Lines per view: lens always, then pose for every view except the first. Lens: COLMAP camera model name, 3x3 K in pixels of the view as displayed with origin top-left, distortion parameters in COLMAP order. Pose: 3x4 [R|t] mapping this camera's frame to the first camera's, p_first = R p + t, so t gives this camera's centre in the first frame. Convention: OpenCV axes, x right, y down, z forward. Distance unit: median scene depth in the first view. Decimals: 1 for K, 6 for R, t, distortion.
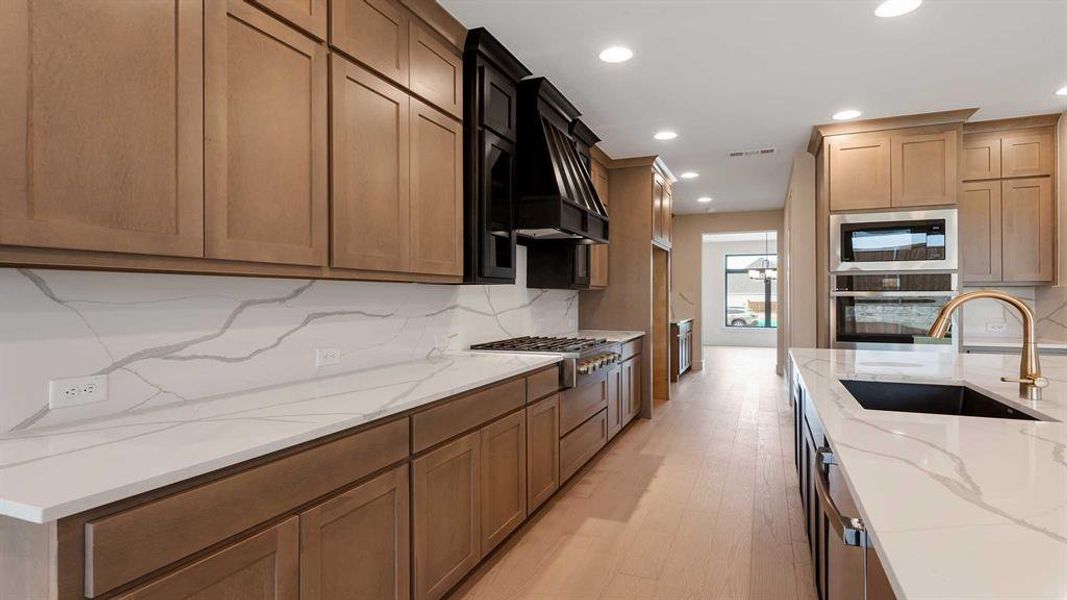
lens RADIAL K [[551.0, 0, 536.4], [0, 551.0, 299.7], [0, 0, 1]] dist [0.003443, 0.000024]
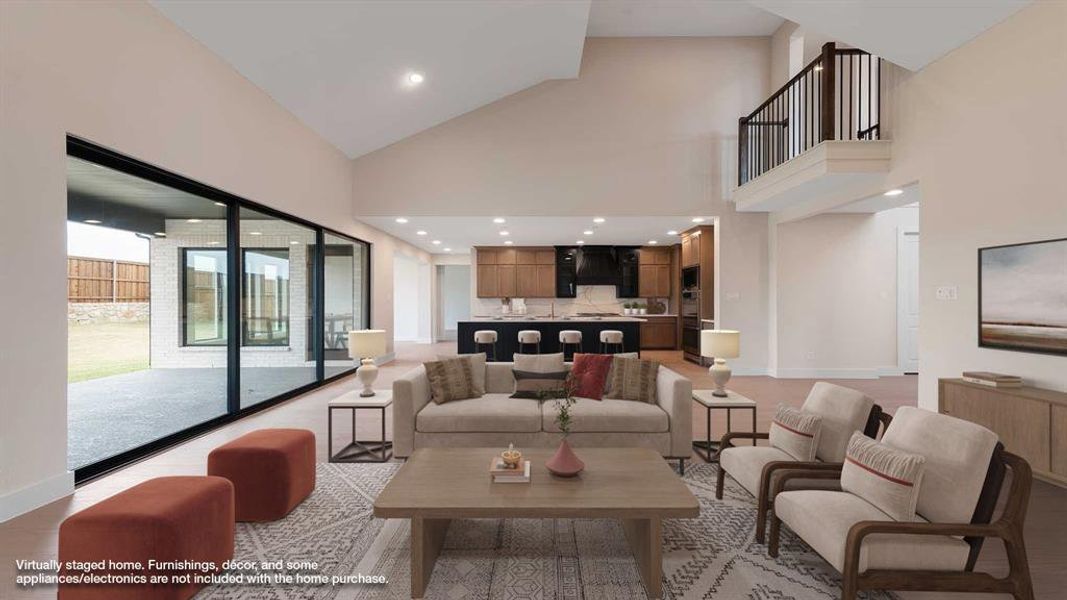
lens RADIAL K [[417.1, 0, 542.1], [0, 417.1, 297.7], [0, 0, 1]] dist [0.010614, -0.000042]
pose [[0.414745, -0.007193, -0.909909, 2.594836], [-0.003278, 0.999950, -0.009398, -0.000914], [0.909932, 0.006880, 0.414701, -0.500700]]
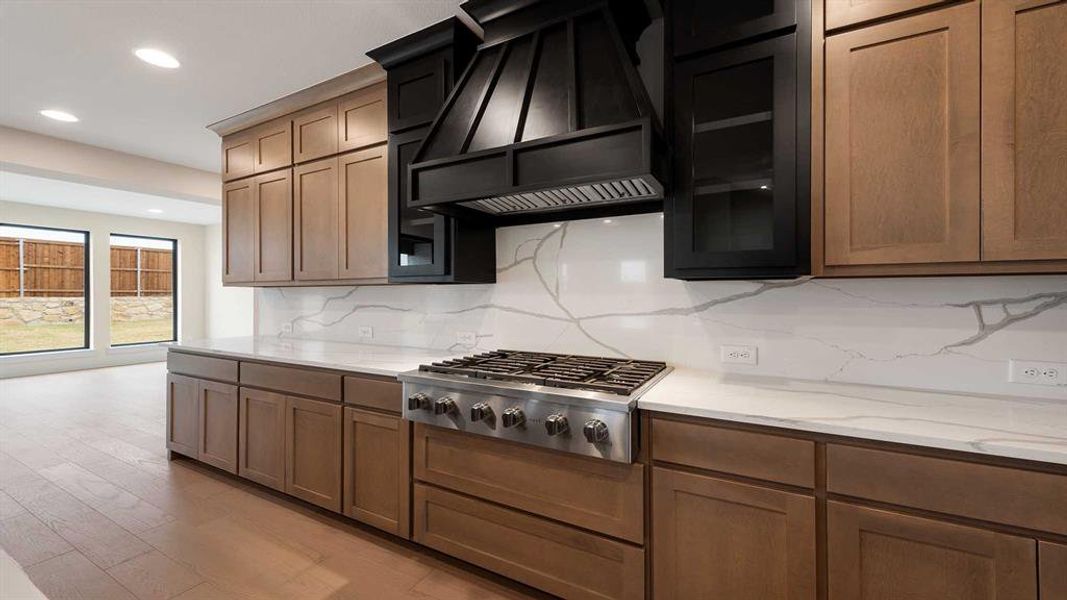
lens RADIAL K [[417.1, 0, 542.1], [0, 417.1, 297.7], [0, 0, 1]] dist [0.010614, -0.000042]
pose [[-0.097749, 0.000244, -0.995211, 0.574787], [-0.008153, 0.999966, 0.001045, -0.003765], [0.995178, 0.008216, -0.097743, 1.163820]]
